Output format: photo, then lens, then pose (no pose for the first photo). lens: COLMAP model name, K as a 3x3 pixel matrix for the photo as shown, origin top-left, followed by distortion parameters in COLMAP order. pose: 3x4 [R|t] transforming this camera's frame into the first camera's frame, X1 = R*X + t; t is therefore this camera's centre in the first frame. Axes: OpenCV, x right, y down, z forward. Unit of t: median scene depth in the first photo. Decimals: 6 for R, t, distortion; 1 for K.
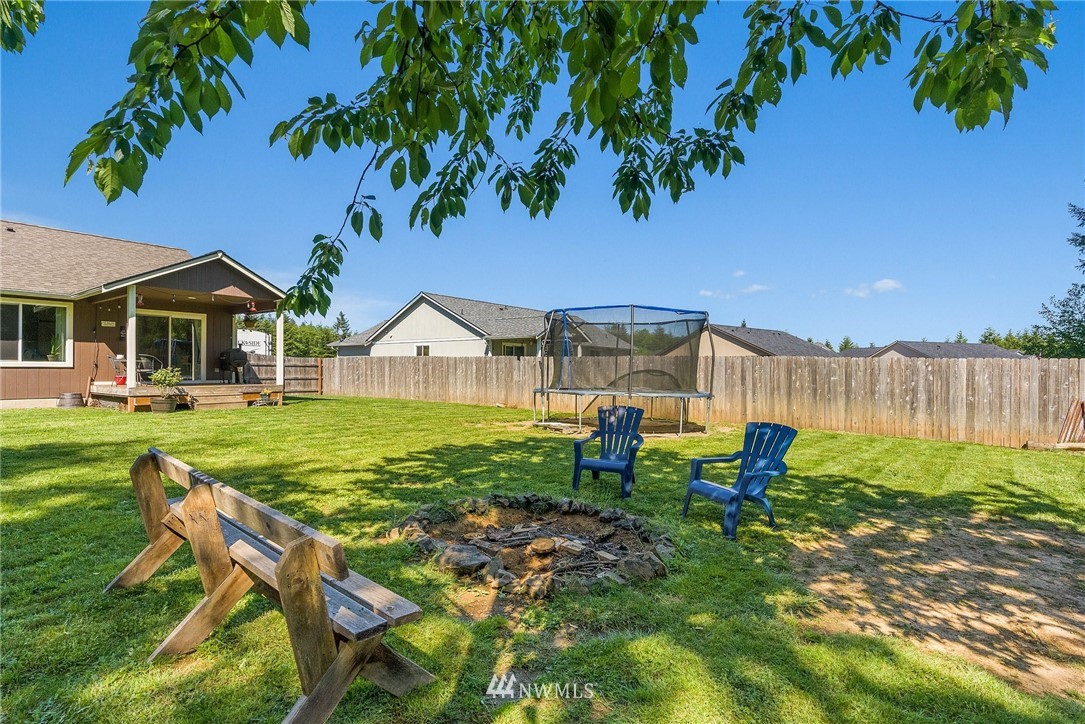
lens RADIAL K [[523.3, 0, 542.5], [0, 523.3, 365.1], [0, 0, 1]] dist [-0.002507, 0.000014]
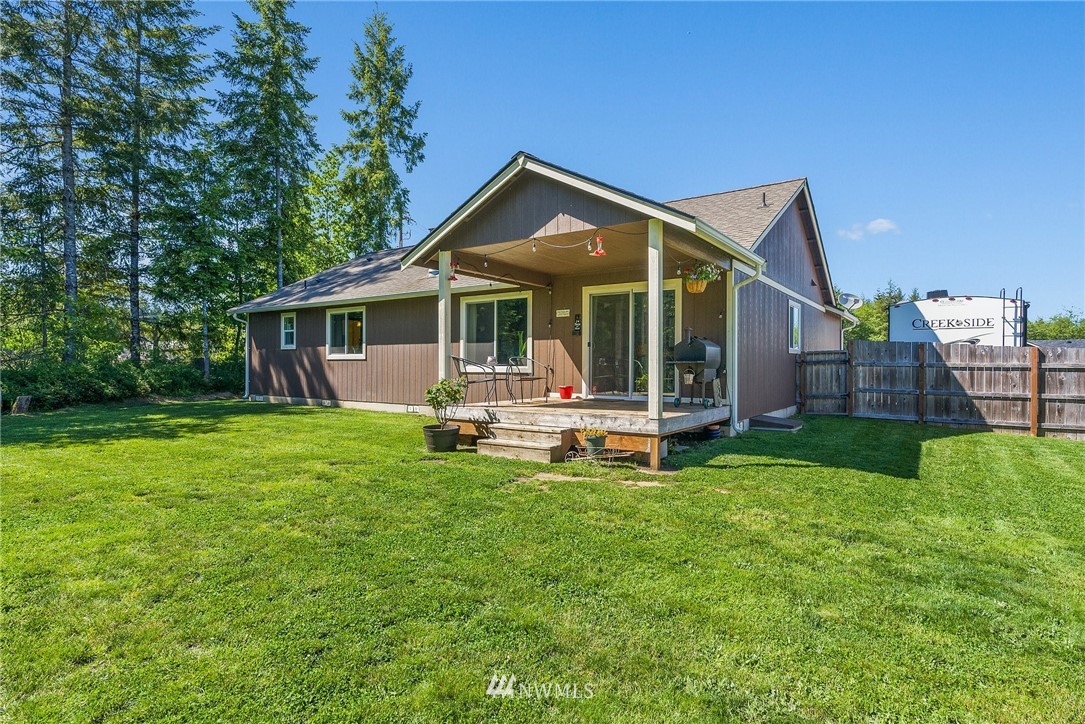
lens RADIAL K [[570.5, 0, 542.5], [0, 570.5, 362.9], [0, 0, 1]] dist [-0.003170, -0.000368]
pose [[0.026049, -0.007083, -0.999636, -0.046064], [0.004581, 0.999965, -0.006966, -0.004732], [0.999650, -0.004398, 0.026081, 0.957059]]
